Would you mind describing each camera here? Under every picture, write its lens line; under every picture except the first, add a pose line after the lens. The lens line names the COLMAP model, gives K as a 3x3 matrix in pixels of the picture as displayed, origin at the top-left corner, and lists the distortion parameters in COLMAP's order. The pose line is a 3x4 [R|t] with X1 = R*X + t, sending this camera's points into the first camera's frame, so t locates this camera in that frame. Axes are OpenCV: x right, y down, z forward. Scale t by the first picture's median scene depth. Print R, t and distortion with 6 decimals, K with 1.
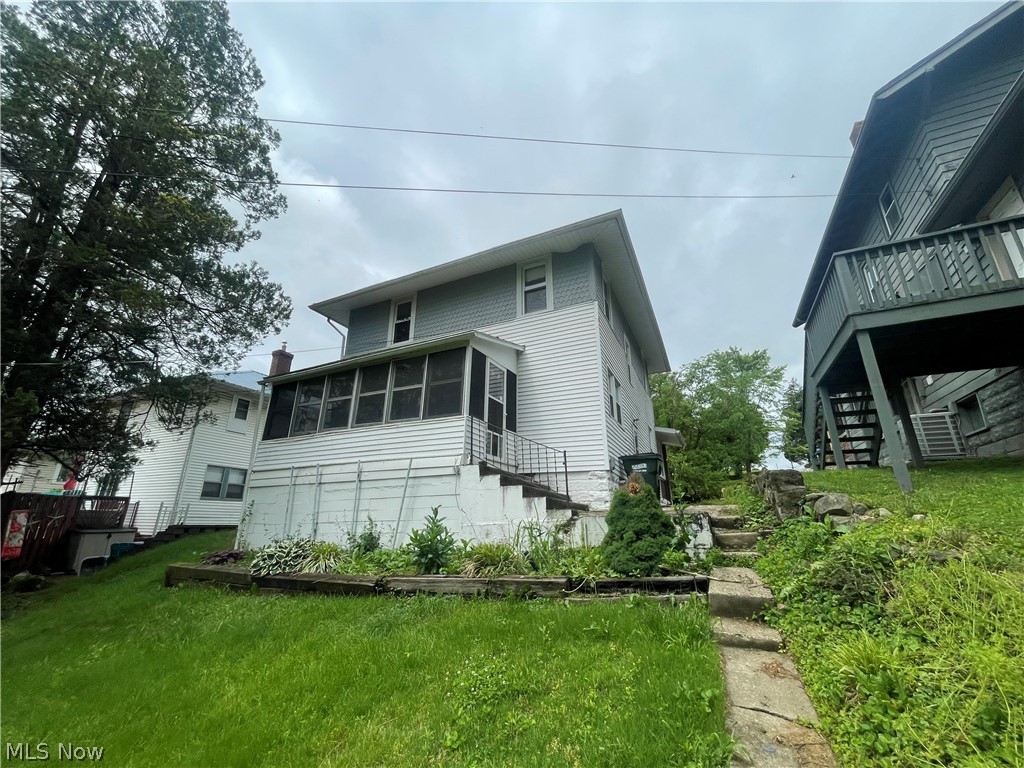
lens RADIAL K [[416.7, 0, 512.0], [0, 416.7, 384.0], [0, 0, 1]] dist [0.002616, -0.000127]
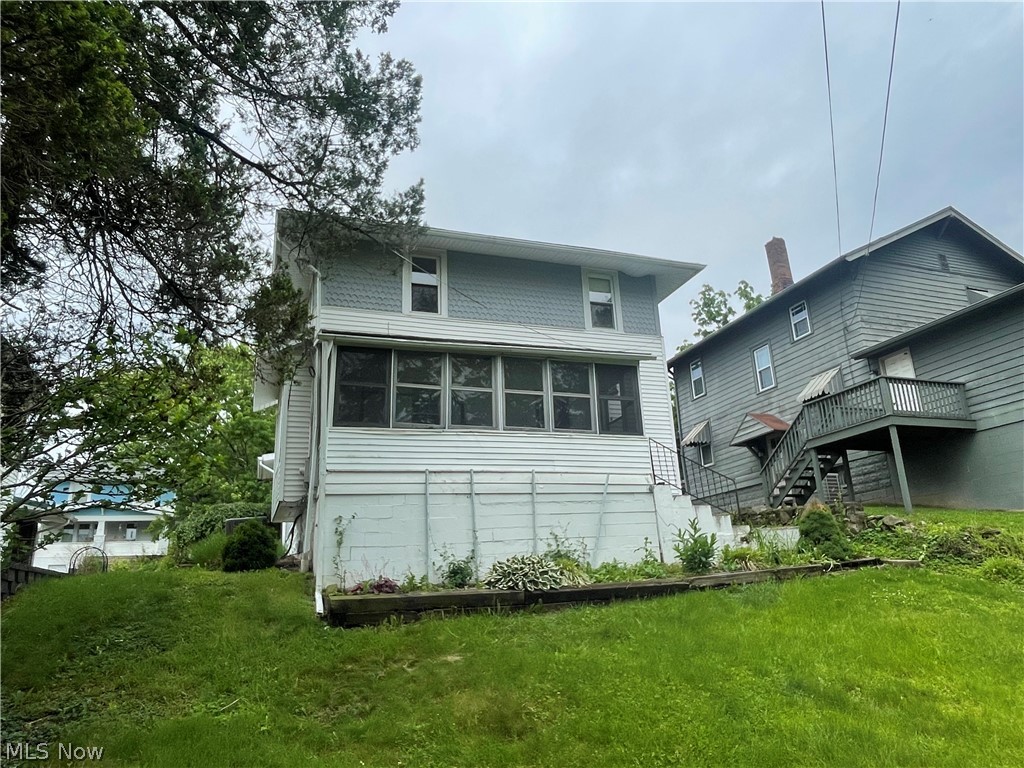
lens RADIAL K [[672.4, 0, 512.0], [0, 672.4, 384.0], [0, 0, 1]] dist [0.060168, 0.000436]
pose [[0.695797, 0.171997, 0.697341, -1.410443], [-0.184106, 0.981176, -0.058306, 0.096368], [-0.694242, -0.087815, 0.714364, 0.039275]]
